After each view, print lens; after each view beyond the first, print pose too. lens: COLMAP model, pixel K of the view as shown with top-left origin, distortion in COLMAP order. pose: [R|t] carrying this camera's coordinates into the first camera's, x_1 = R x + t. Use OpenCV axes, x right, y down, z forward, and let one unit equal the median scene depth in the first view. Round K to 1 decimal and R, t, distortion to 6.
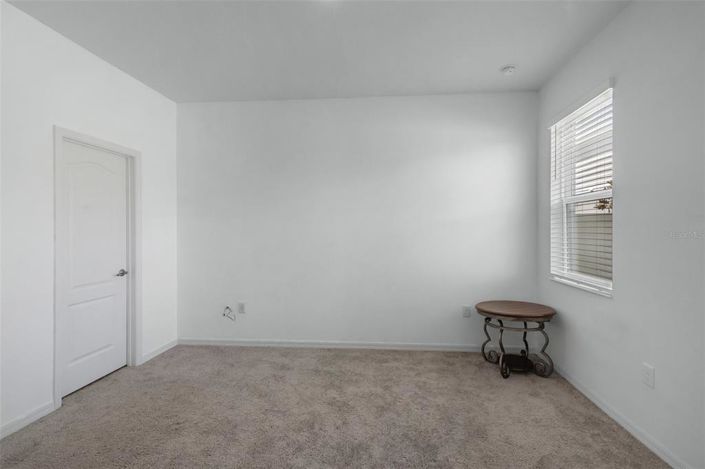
lens RADIAL K [[349.5, 0, 354.4], [0, 349.5, 226.0], [0, 0, 1]] dist [0.000184, 0.000014]
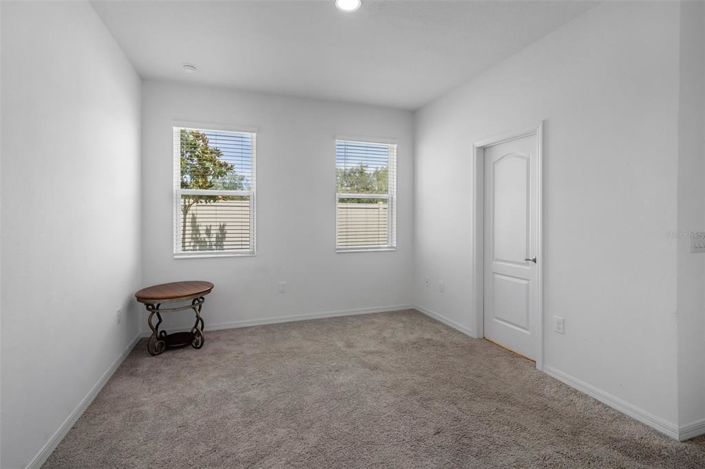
lens RADIAL K [[349.5, 0, 354.4], [0, 349.5, 226.0], [0, 0, 1]] dist [0.000184, 0.000014]
pose [[-0.450548, -0.016588, 0.892598, -0.772292], [0.006850, 0.999734, 0.022037, 0.022658], [-0.892726, 0.016043, -0.450314, 1.045009]]
